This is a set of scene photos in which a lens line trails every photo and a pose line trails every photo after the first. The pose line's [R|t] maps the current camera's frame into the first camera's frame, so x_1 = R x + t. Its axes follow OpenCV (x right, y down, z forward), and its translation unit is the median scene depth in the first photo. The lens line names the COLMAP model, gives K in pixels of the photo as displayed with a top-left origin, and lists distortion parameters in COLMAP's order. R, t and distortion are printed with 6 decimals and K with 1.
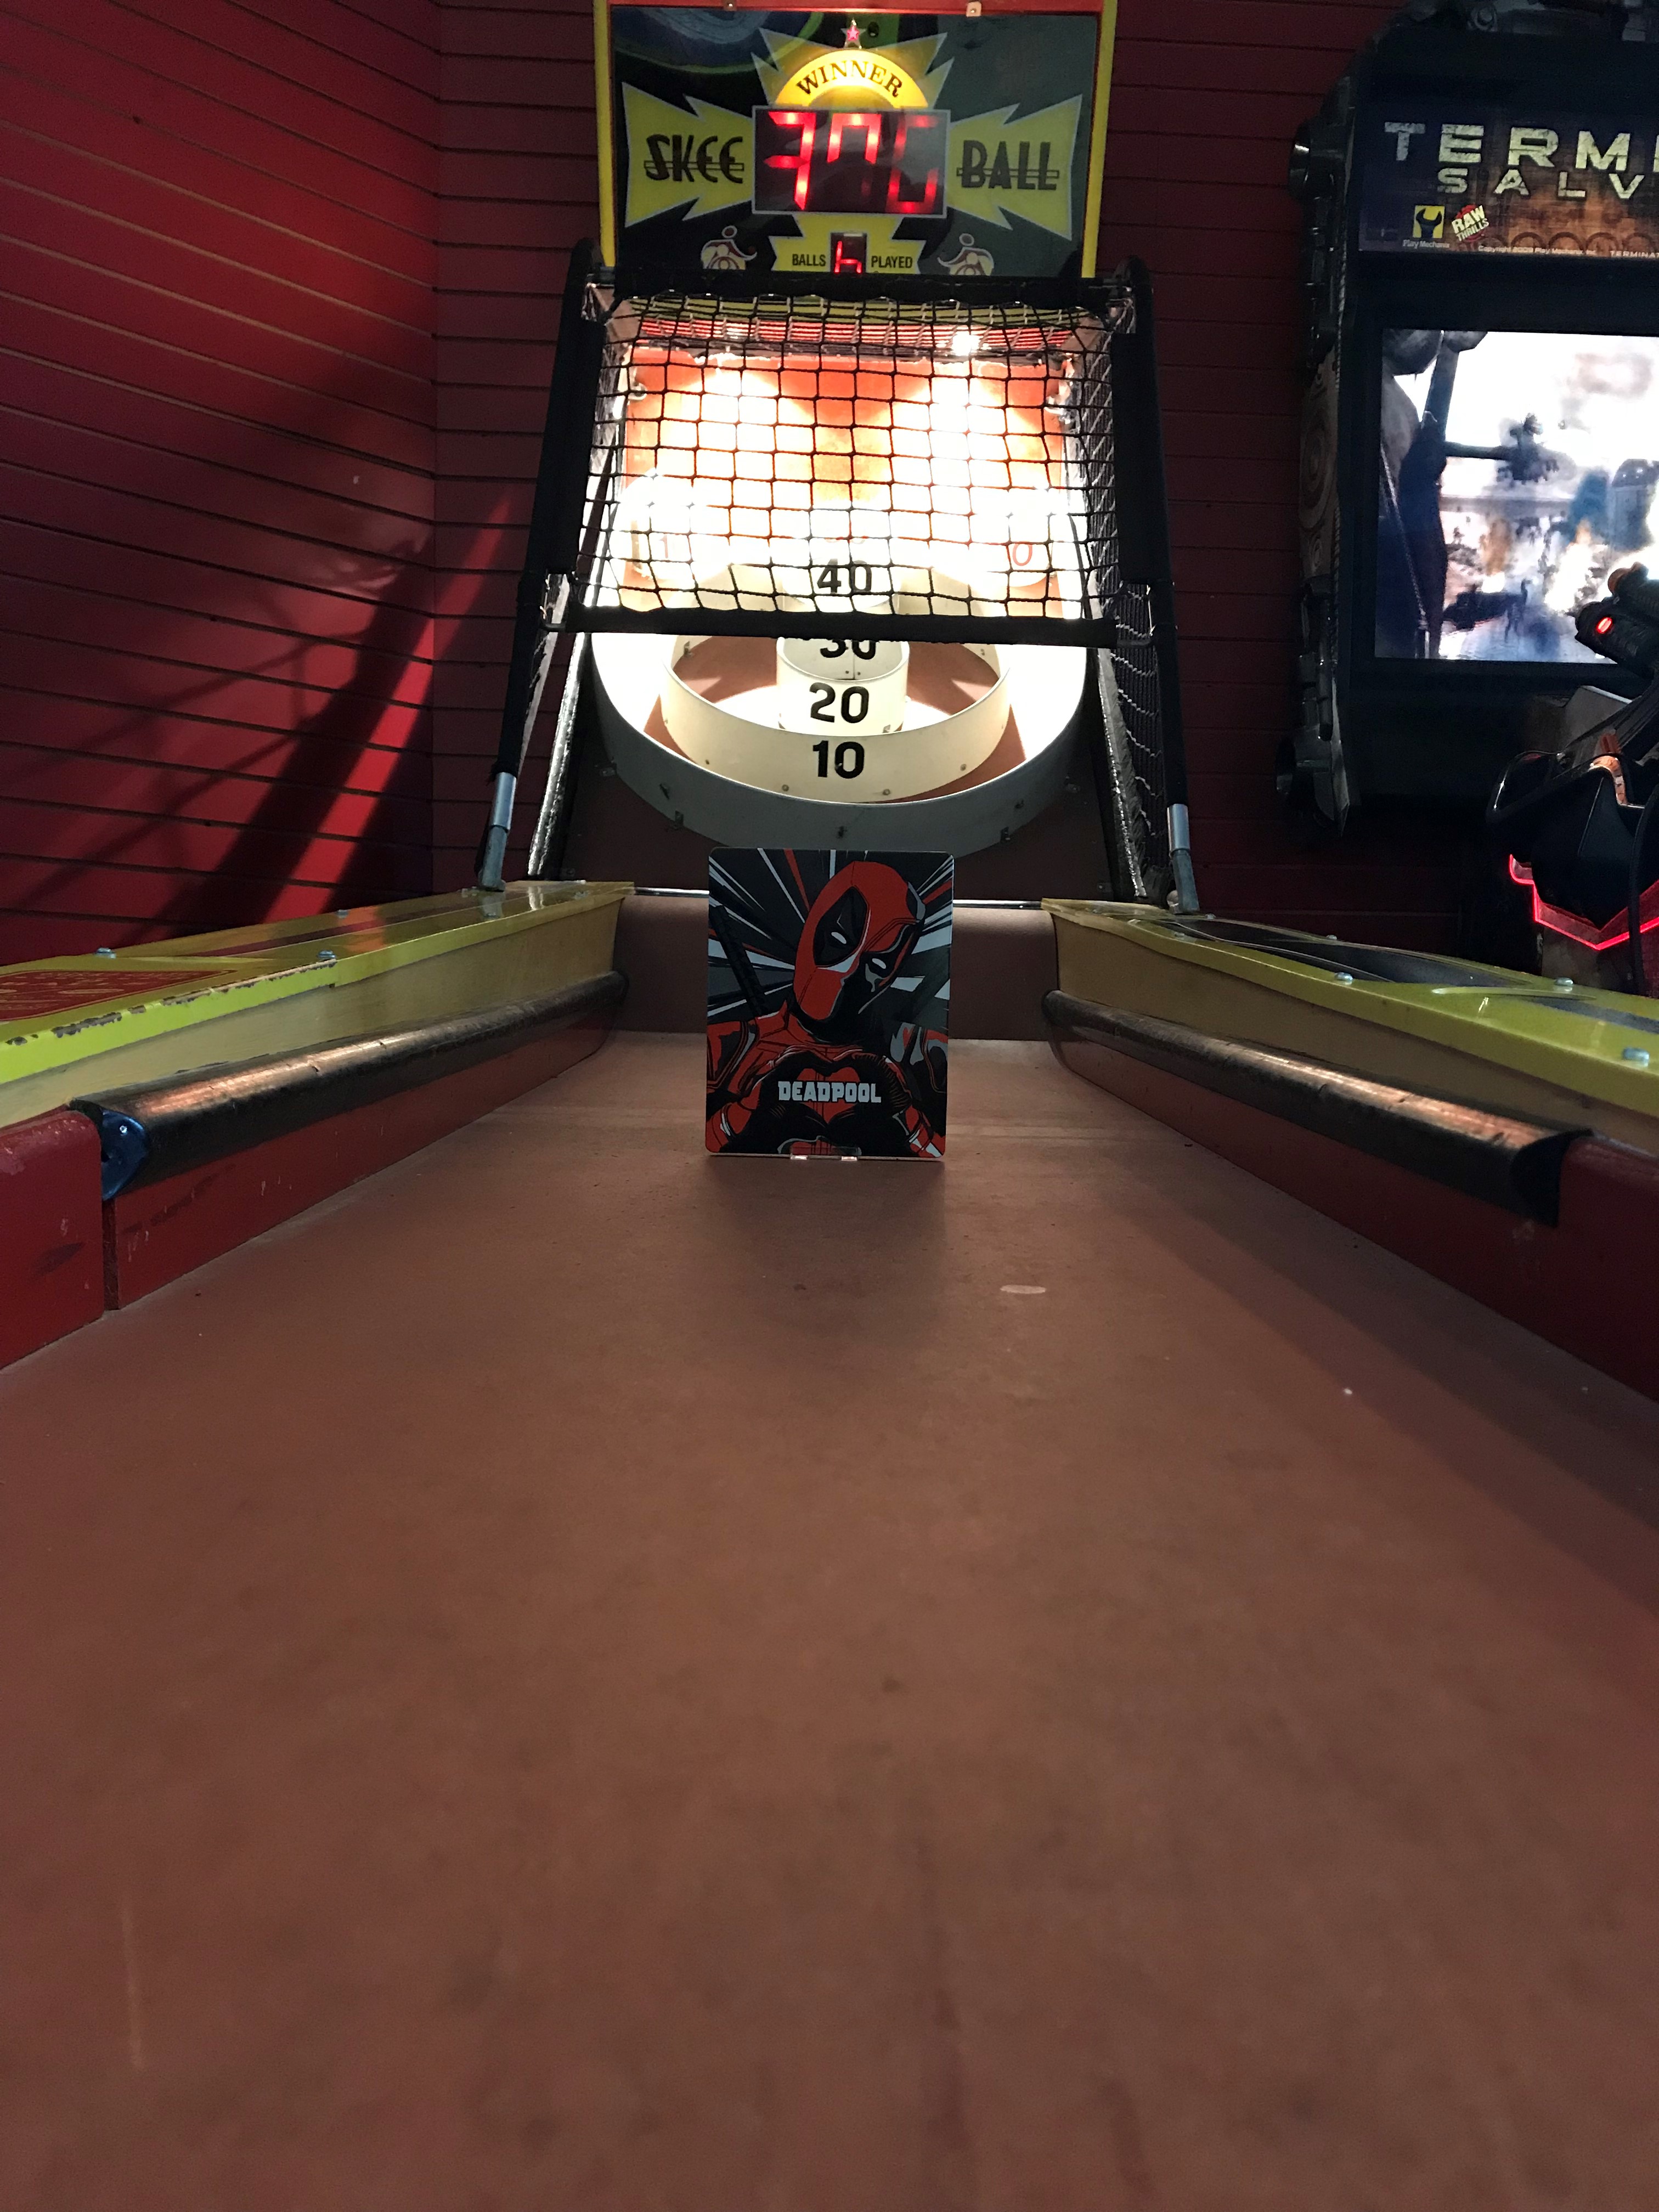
lens RADIAL K [[1775.7, 0, 831.6], [0, 1775.7, 1093.6], [0, 0, 1]] dist [0.011414, -0.002729]
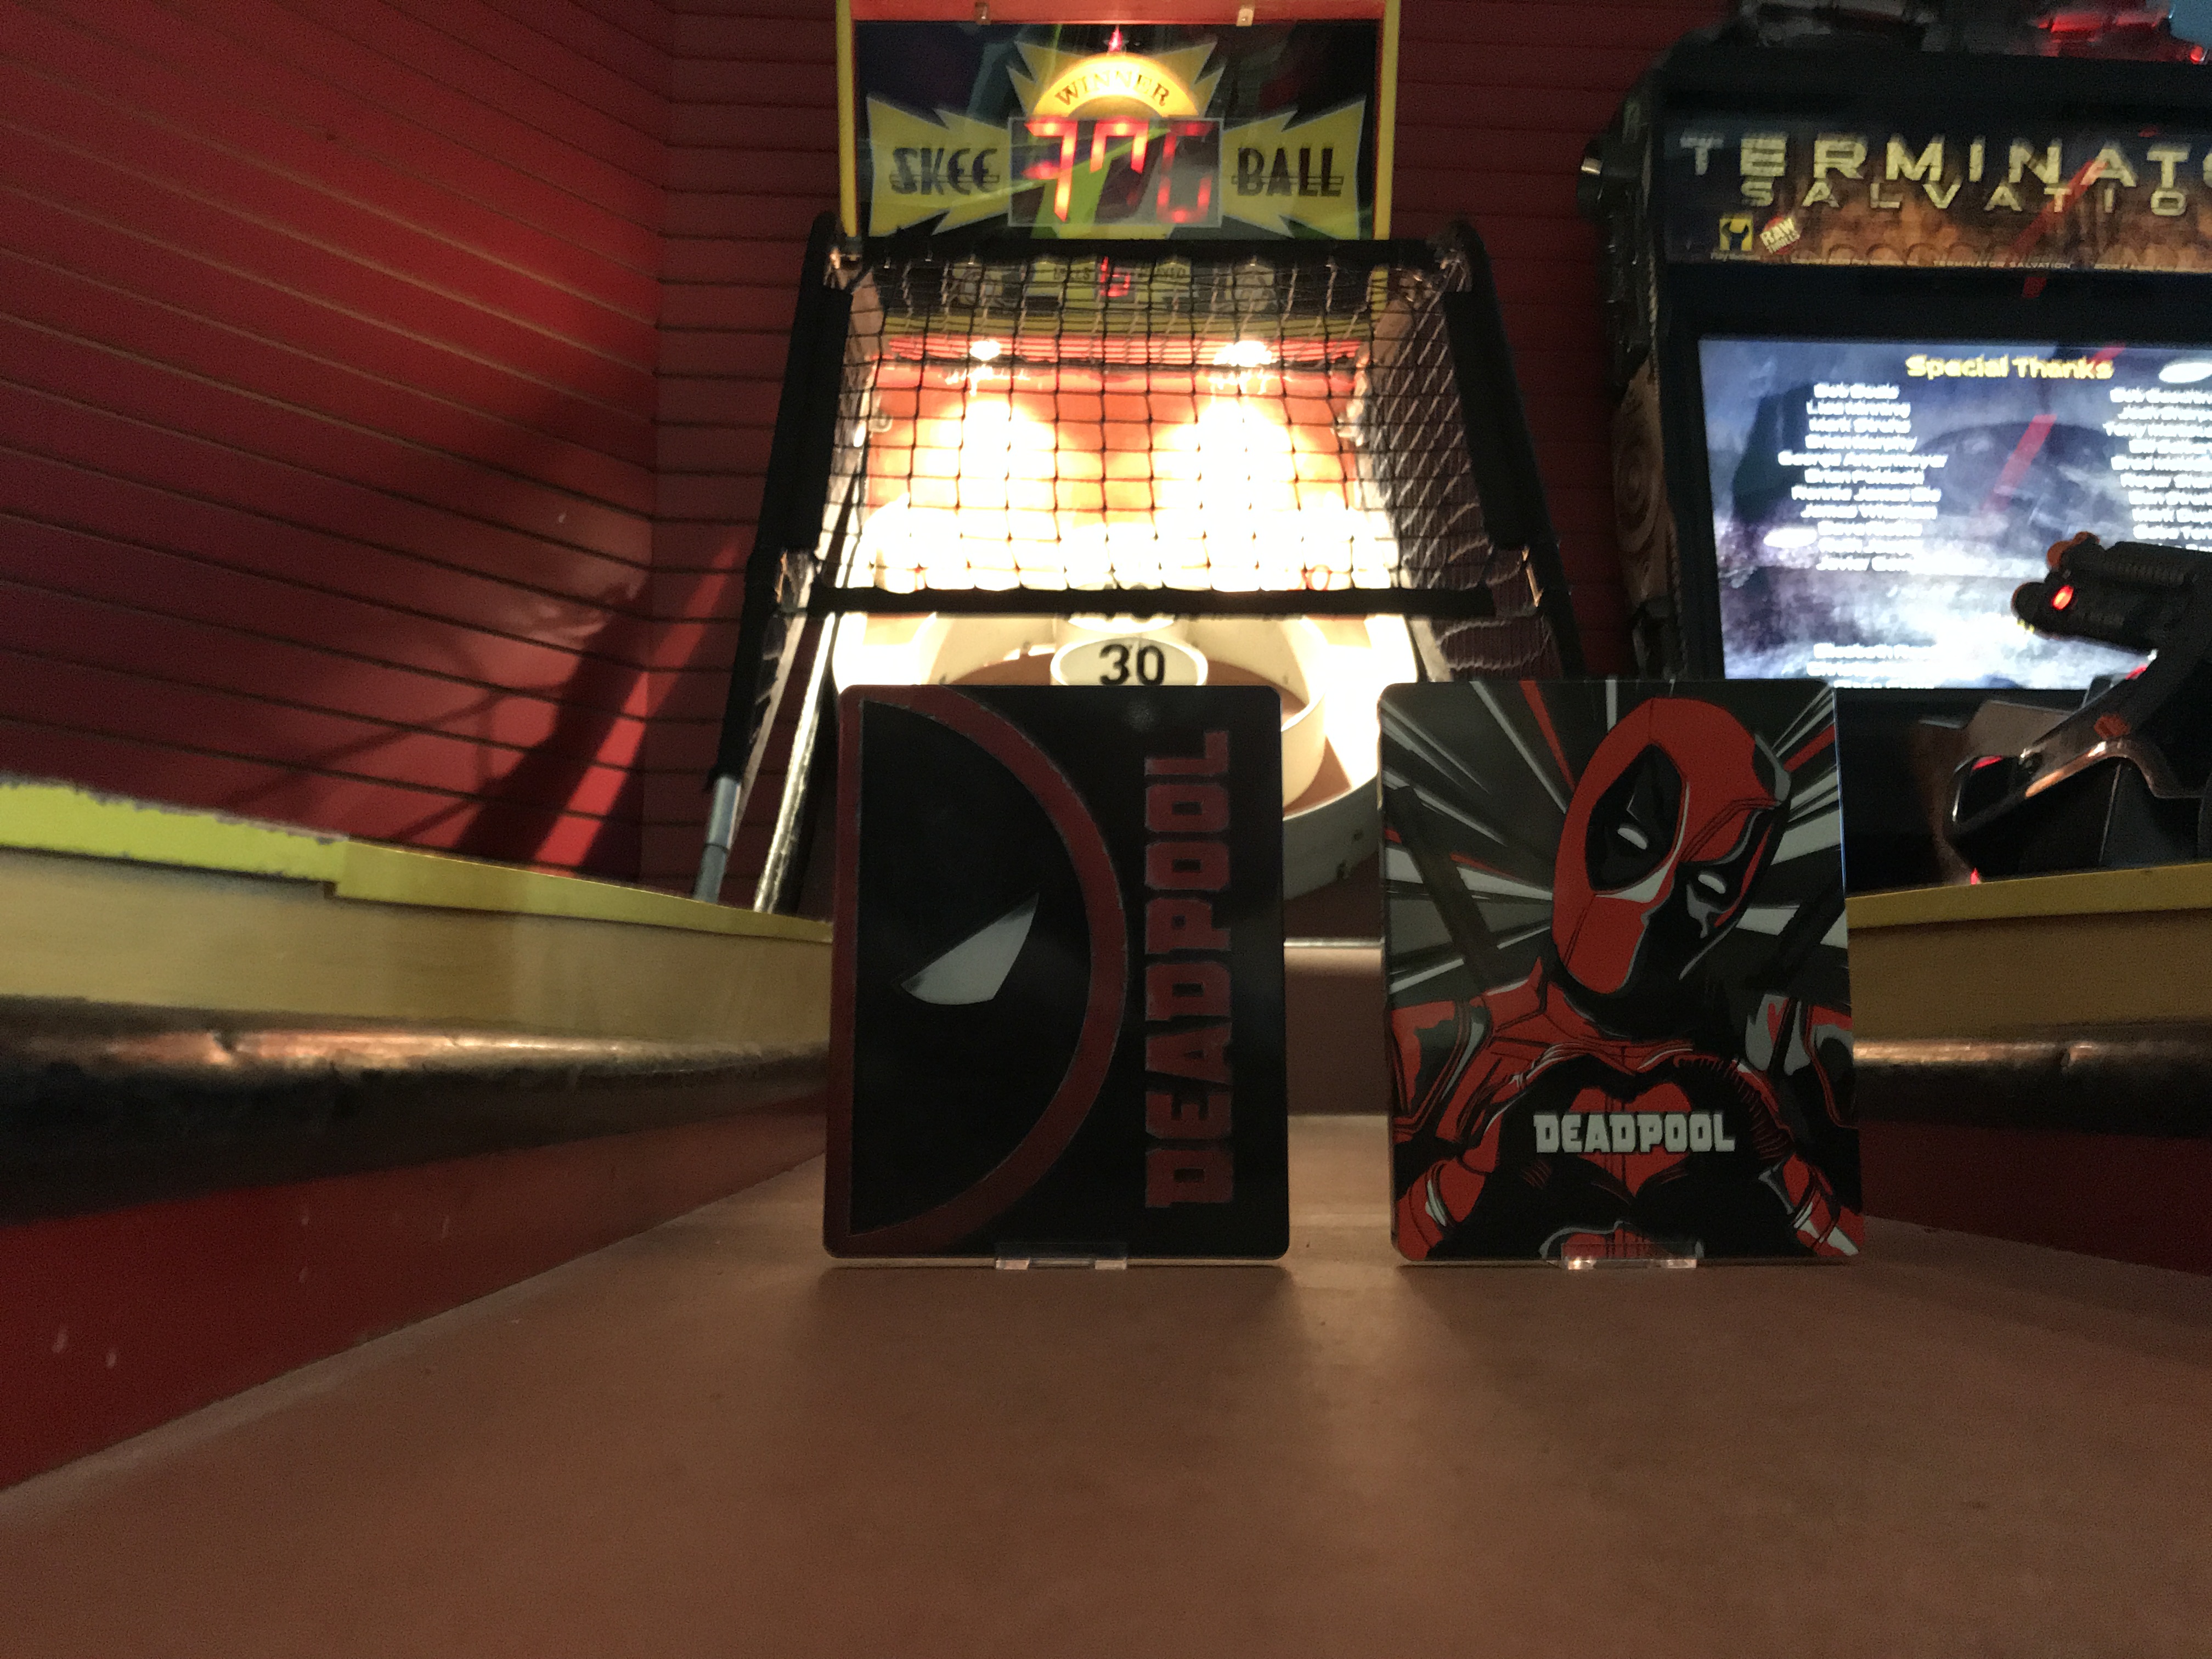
lens RADIAL K [[1802.6, 0, 1096.1], [0, 1802.6, 824.4], [0, 0, 1]] dist [0.012209, -0.000129]
pose [[0.999437, -0.024076, 0.023386, -0.028950], [0.028661, 0.974778, -0.221330, 0.009874], [-0.017468, 0.221876, 0.974918, 0.166575]]
